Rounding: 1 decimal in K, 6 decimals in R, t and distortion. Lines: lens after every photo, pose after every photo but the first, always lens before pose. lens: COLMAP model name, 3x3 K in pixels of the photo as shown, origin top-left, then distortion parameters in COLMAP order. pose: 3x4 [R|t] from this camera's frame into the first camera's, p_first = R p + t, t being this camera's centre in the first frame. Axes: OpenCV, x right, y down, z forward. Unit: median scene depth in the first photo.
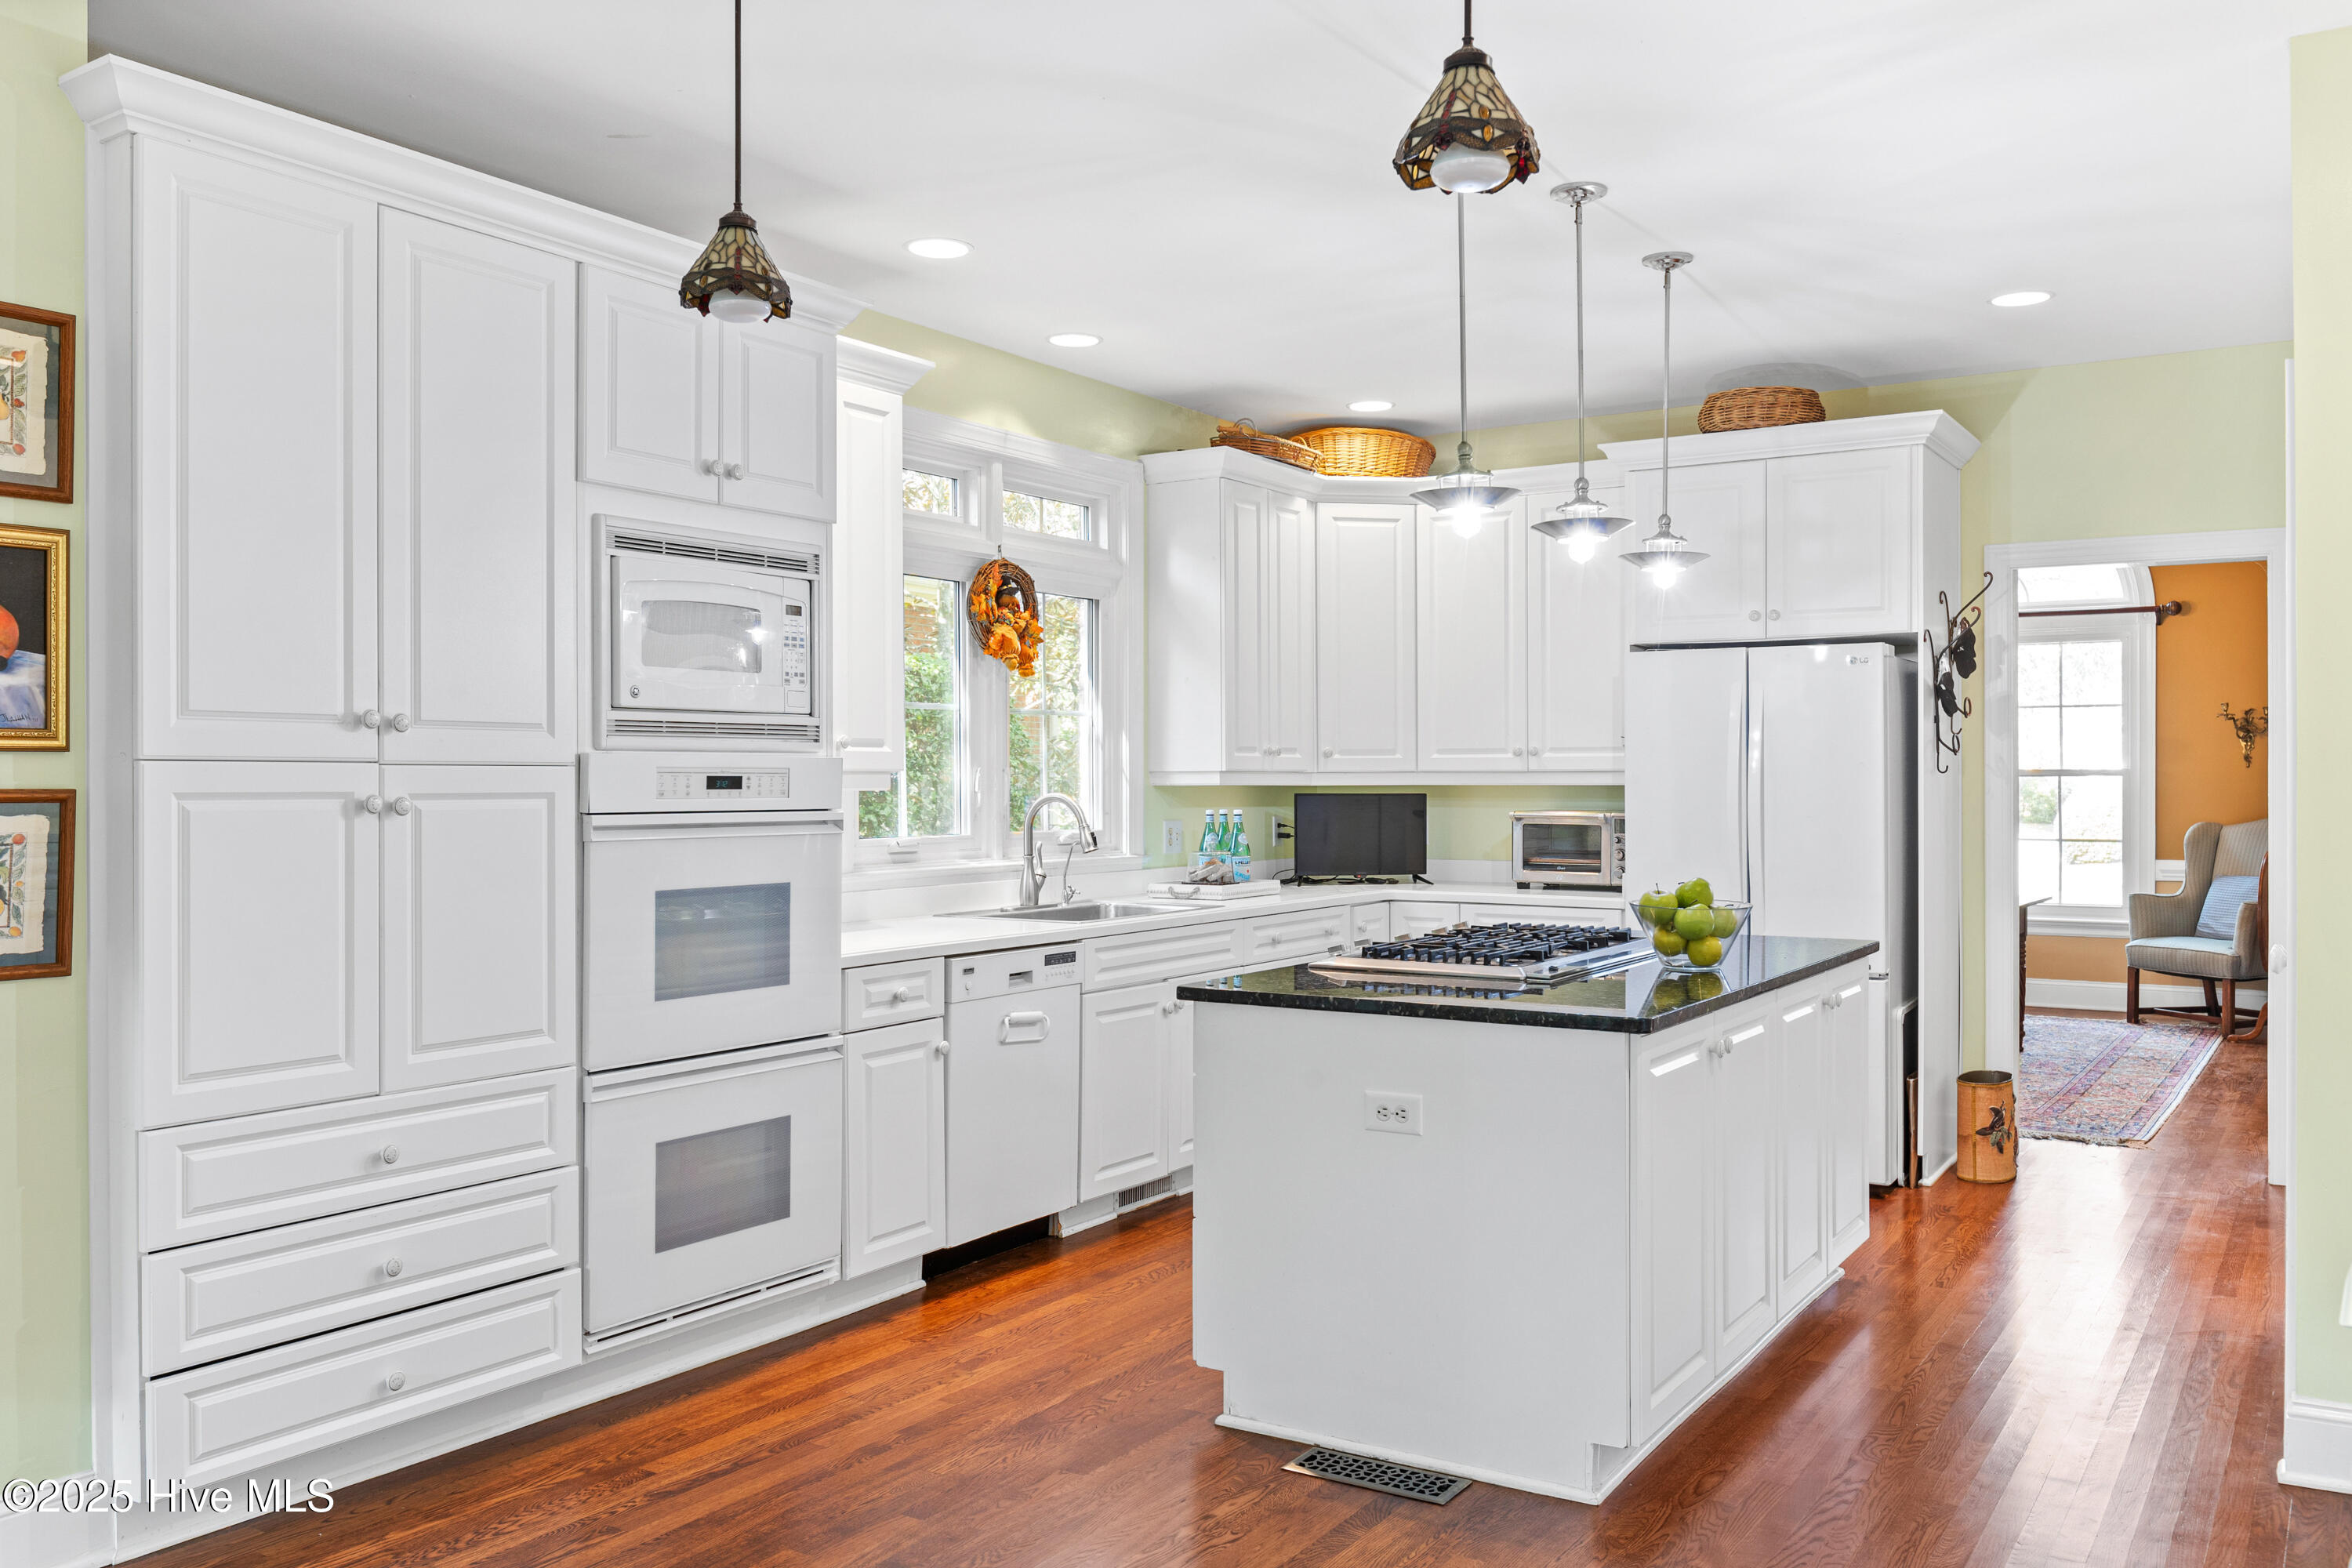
lens RADIAL K [[1897.9, 0, 1176.0], [0, 1897.9, 784.0], [0, 0, 1]] dist [-0.003422, -0.008597]
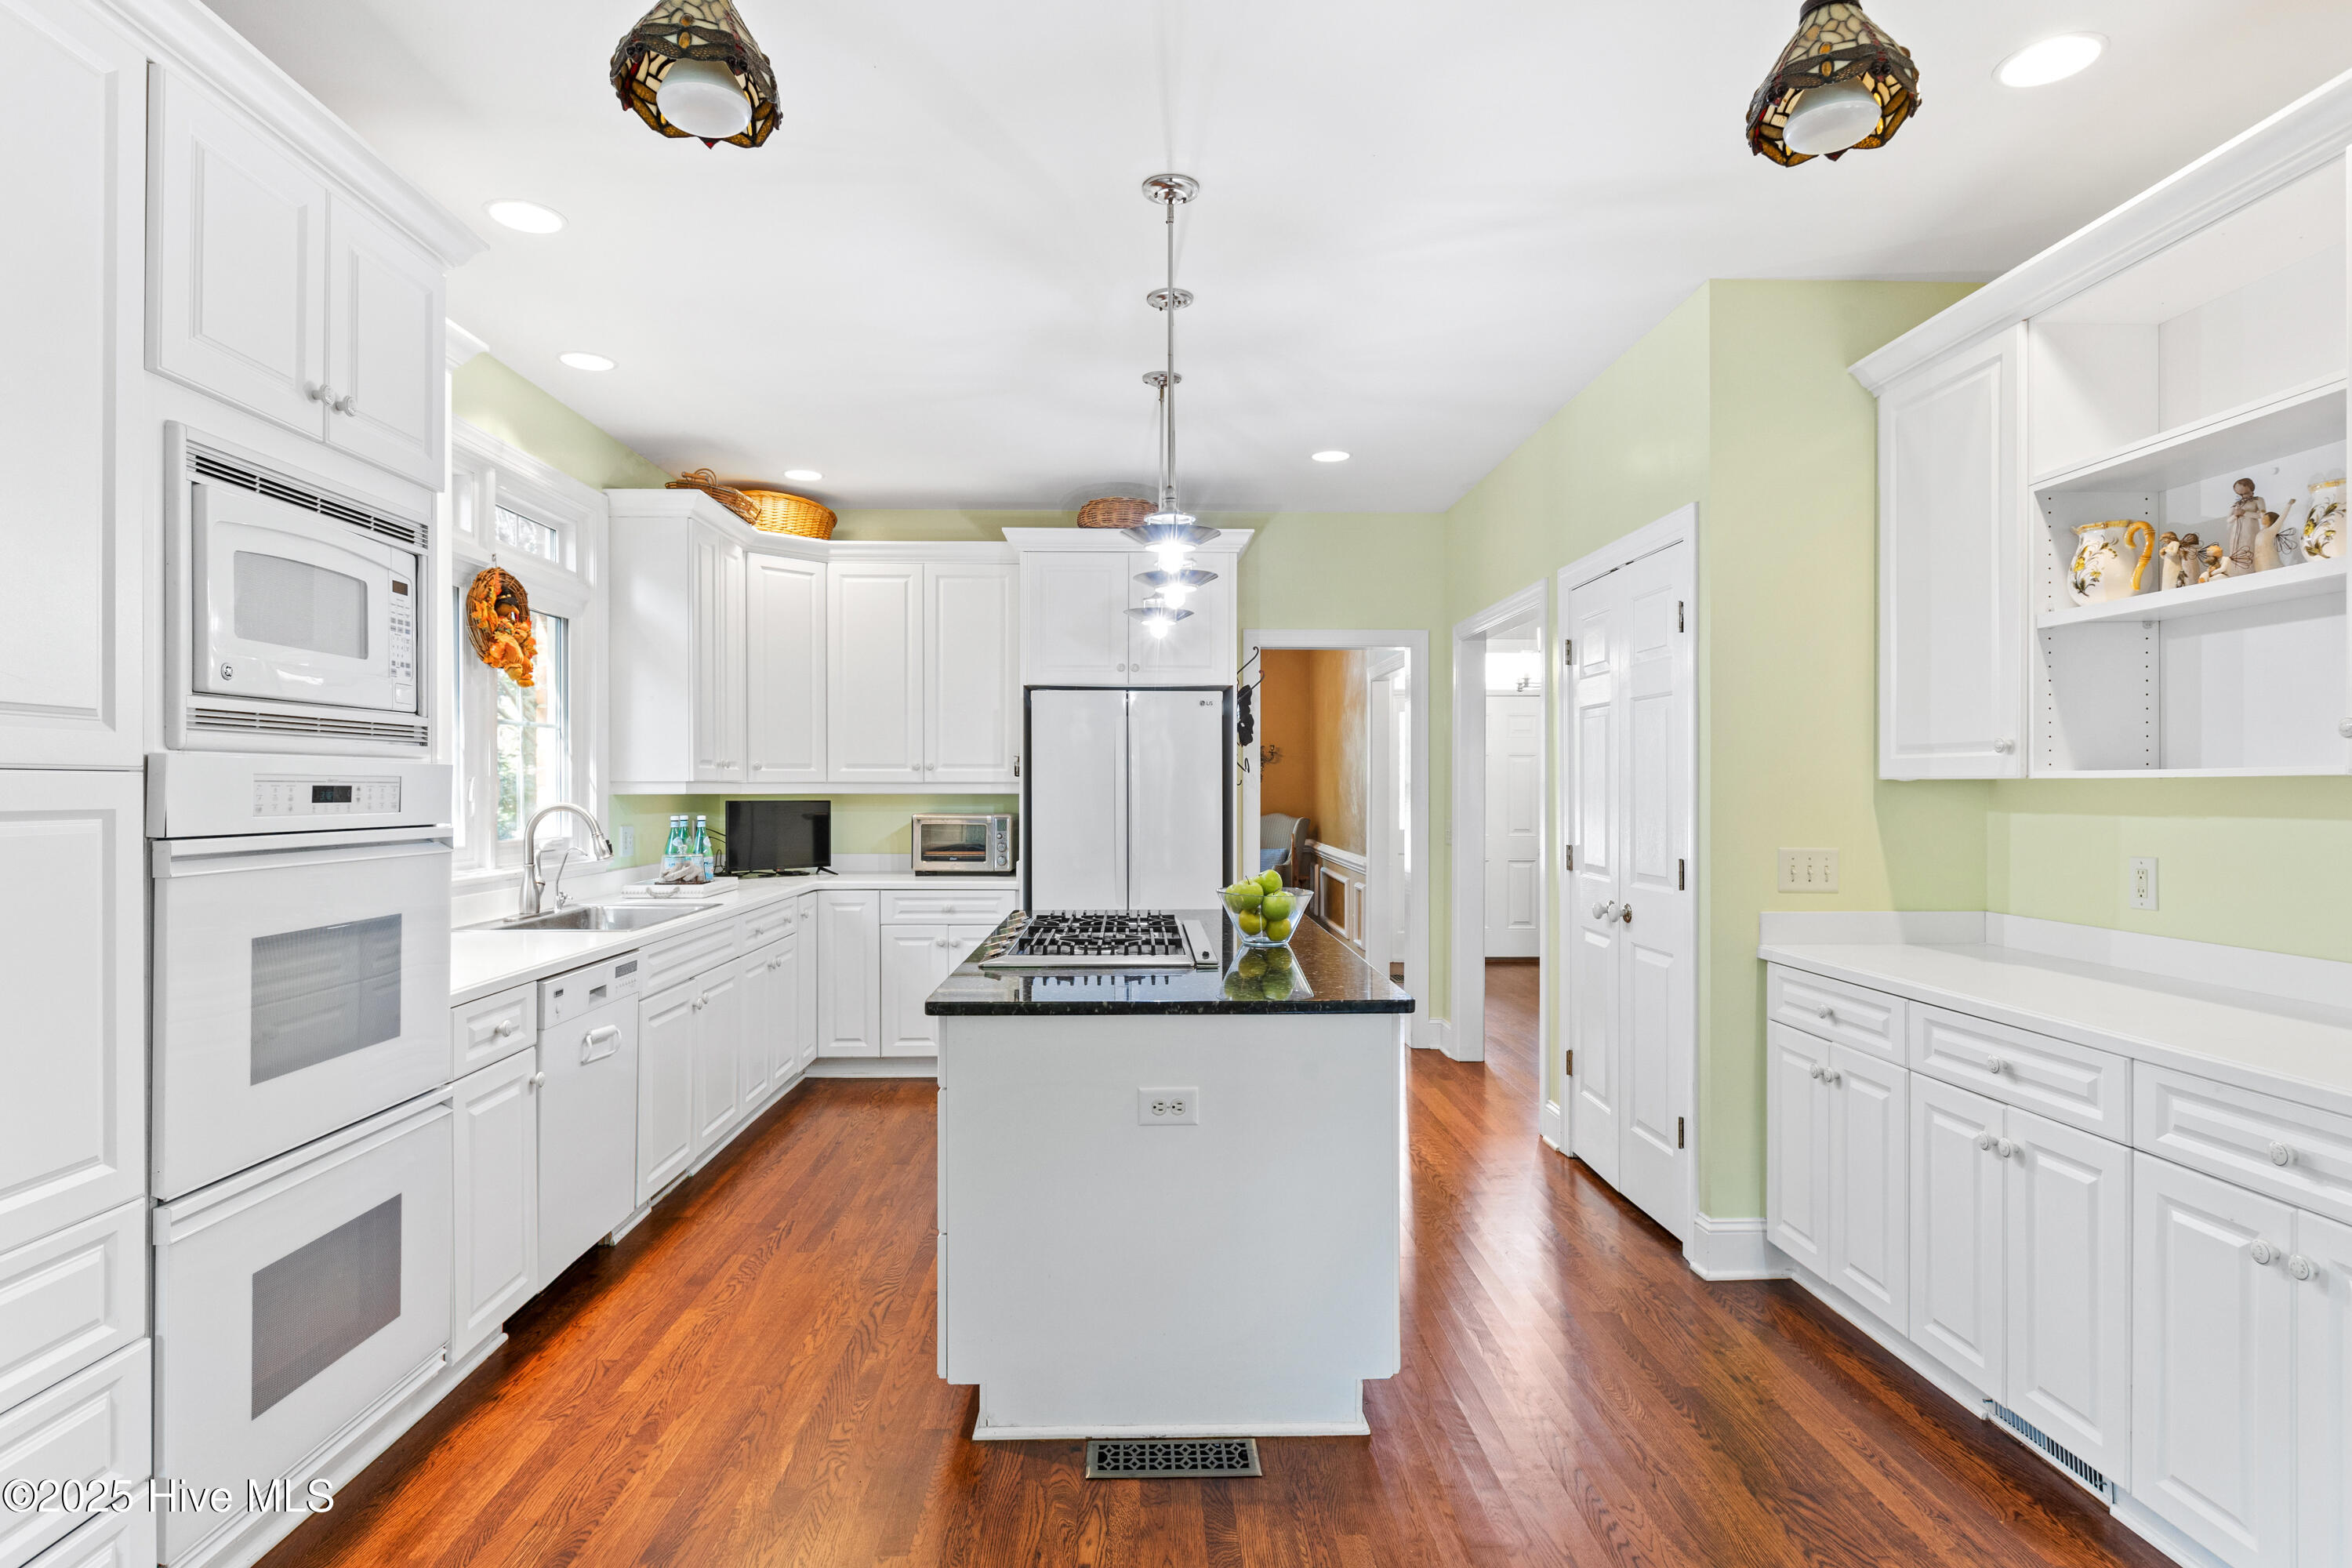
lens RADIAL K [[1249.1, 0, 1180.6], [0, 1249.1, 789.3], [0, 0, 1]] dist [-0.000339, -0.001532]
pose [[0.826591, 0.001257, 0.562801, -0.228175], [-0.000707, 0.999999, -0.001195, -0.002210], [-0.562802, 0.000590, 0.826592, 0.353077]]
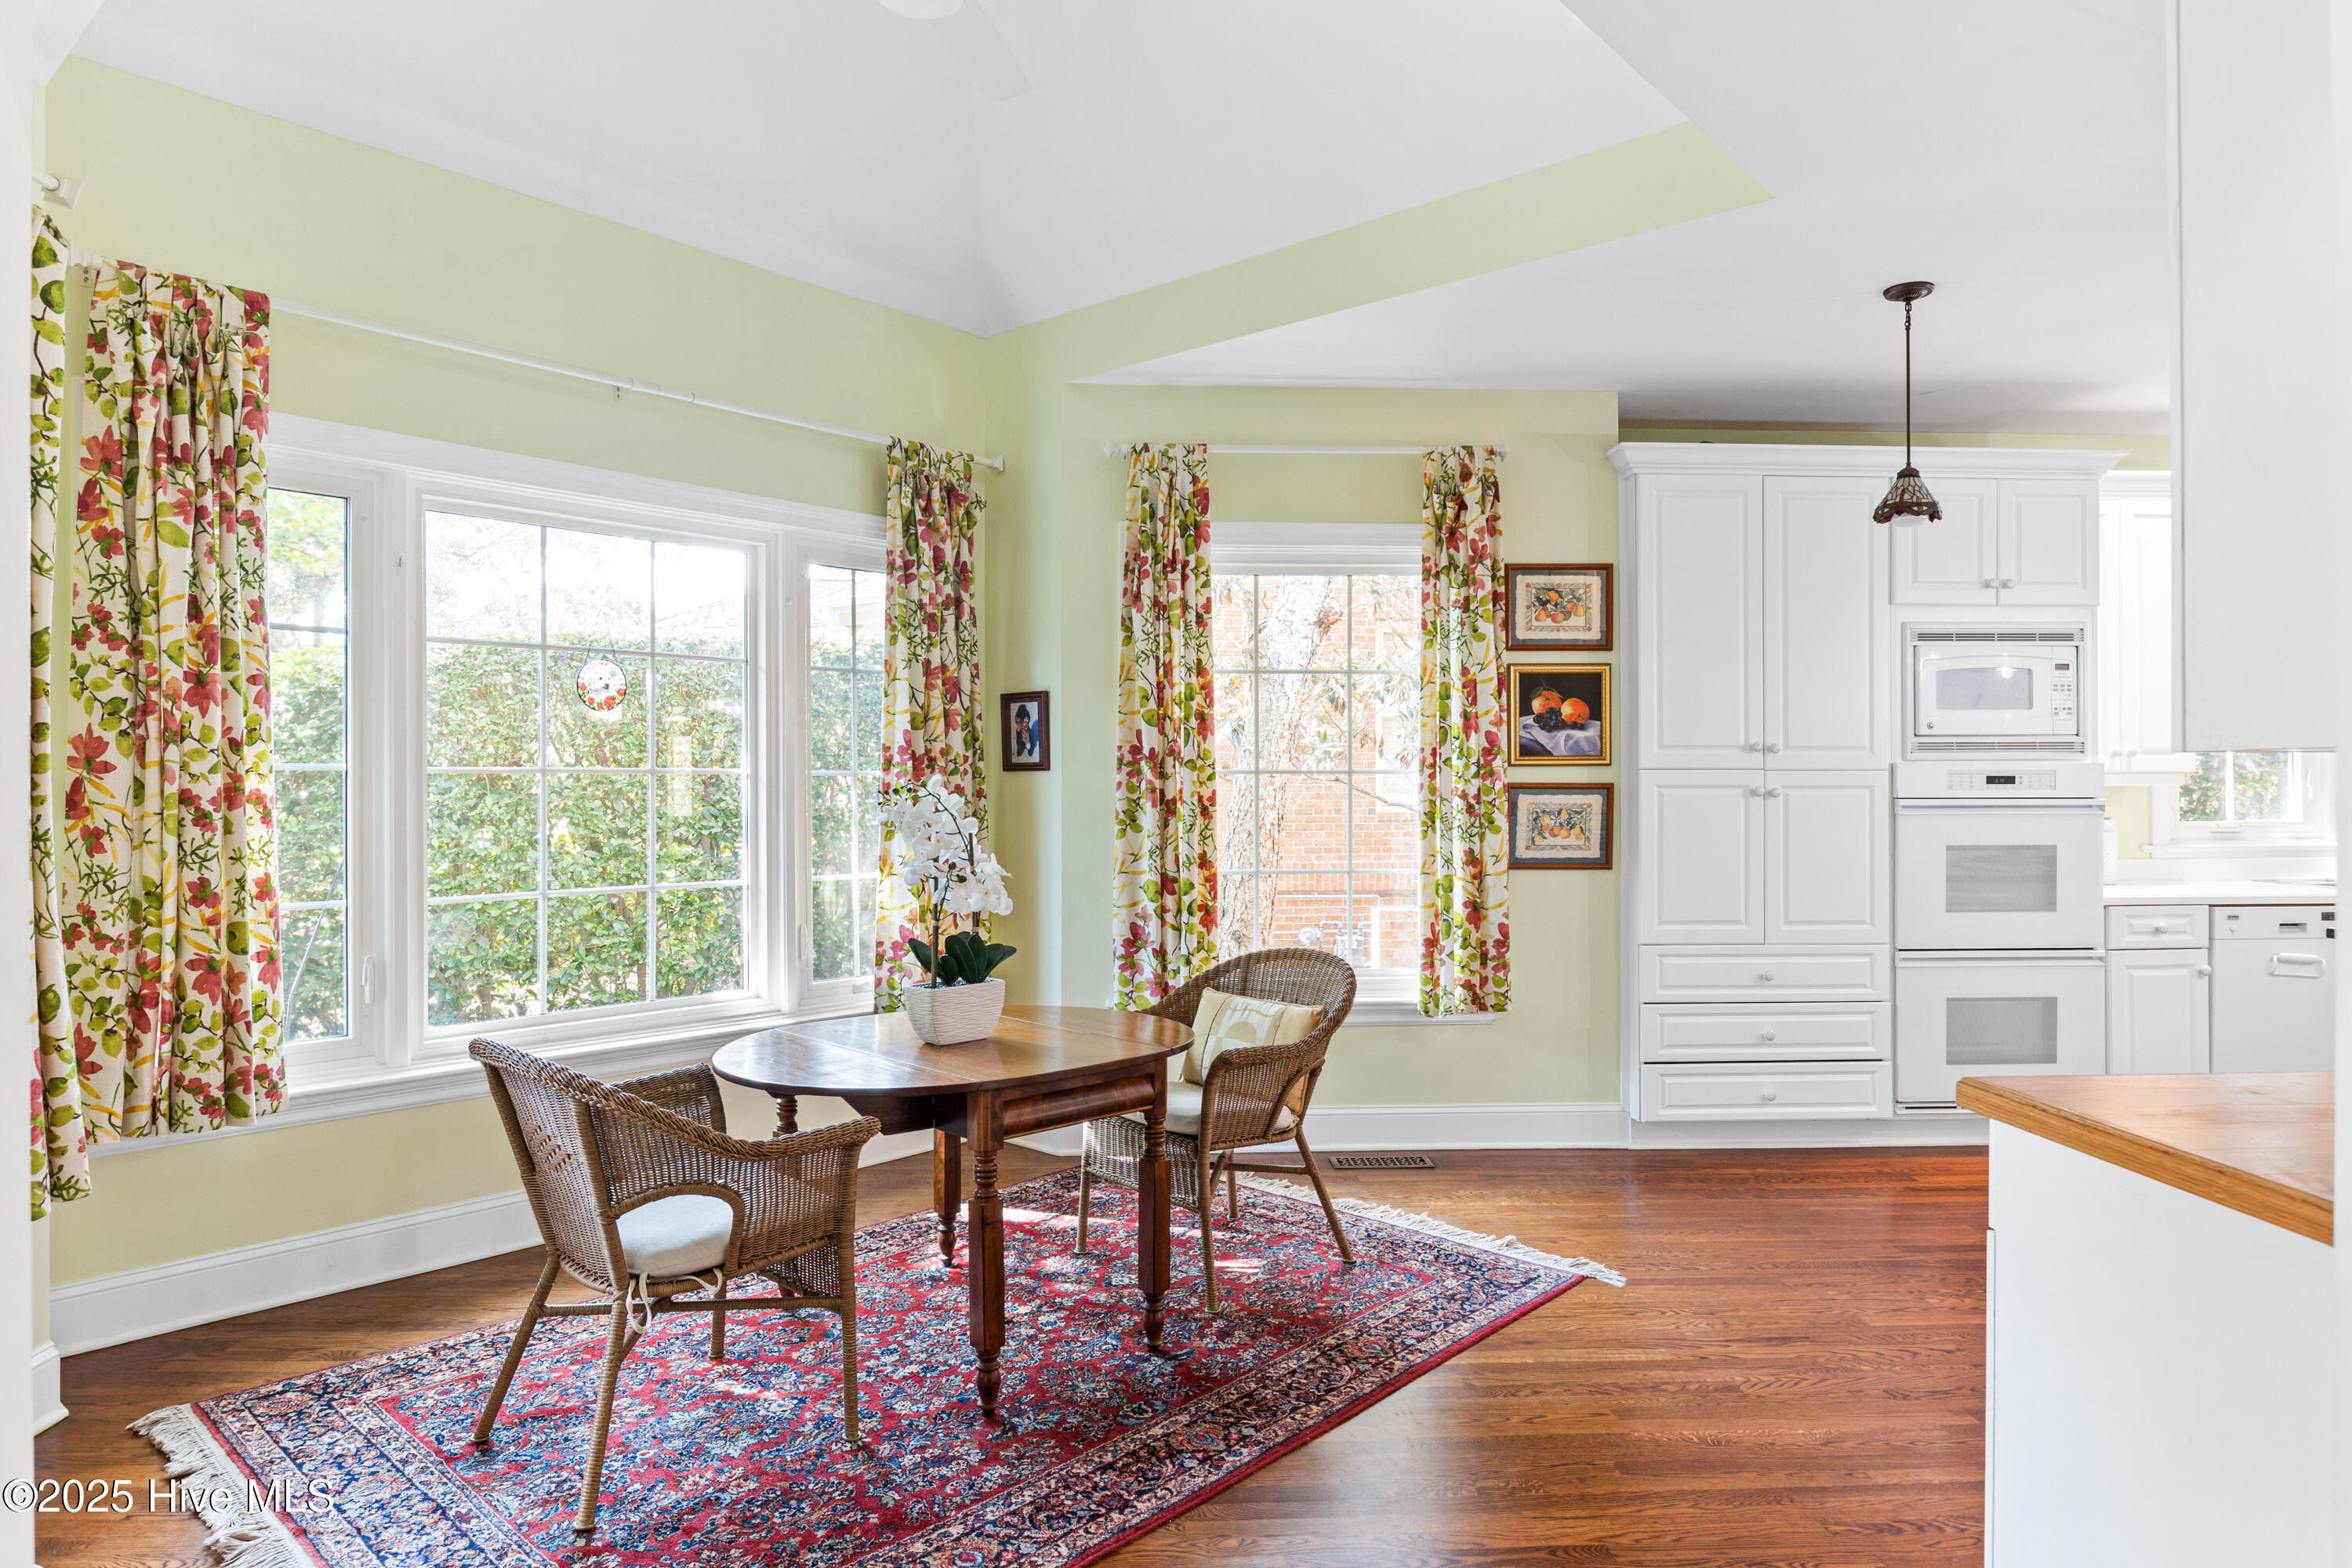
lens RADIAL K [[1448.7, 0, 1176.0], [0, 1448.7, 784.0], [0, 0, 1]] dist [0.002487, 0.000643]
pose [[0.592131, 0.000992, -0.805841, 0.317800], [-0.000526, 1.000000, 0.000844, 0.001904], [0.805842, -0.000076, 0.592131, -0.264922]]
